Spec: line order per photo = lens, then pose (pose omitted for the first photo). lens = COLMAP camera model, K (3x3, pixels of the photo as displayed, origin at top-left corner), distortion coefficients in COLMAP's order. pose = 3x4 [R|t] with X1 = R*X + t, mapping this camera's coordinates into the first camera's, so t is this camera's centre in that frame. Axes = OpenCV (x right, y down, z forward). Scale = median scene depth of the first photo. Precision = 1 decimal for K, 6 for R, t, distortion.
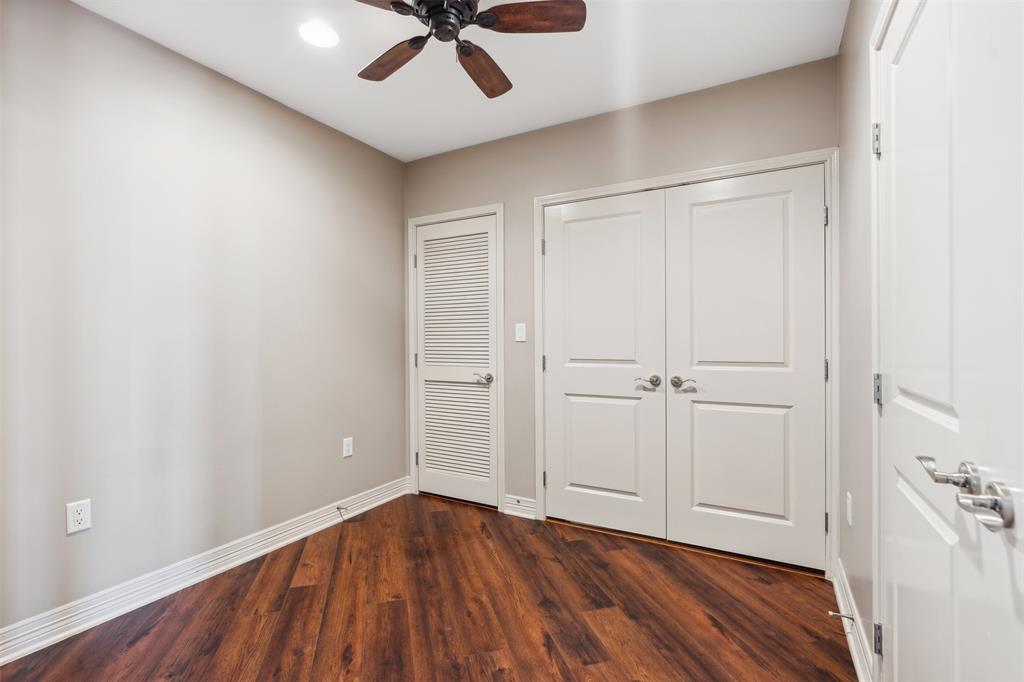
lens RADIAL K [[471.6, 0, 513.4], [0, 471.6, 343.7], [0, 0, 1]] dist [-0.000533, 0.000727]
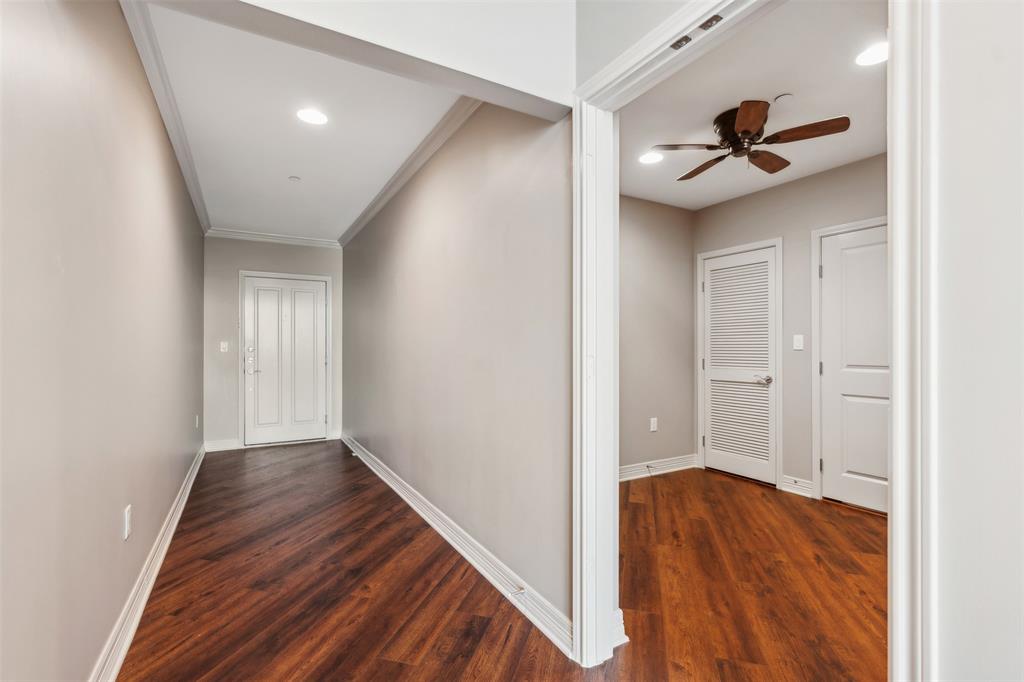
lens RADIAL K [[471.6, 0, 513.4], [0, 471.6, 343.7], [0, 0, 1]] dist [-0.000533, 0.000727]
pose [[0.859762, 0.002135, -0.510690, 0.005005], [-0.010901, 0.999840, -0.014172, 0.004486], [0.510578, 0.017752, 0.859648, -0.446383]]
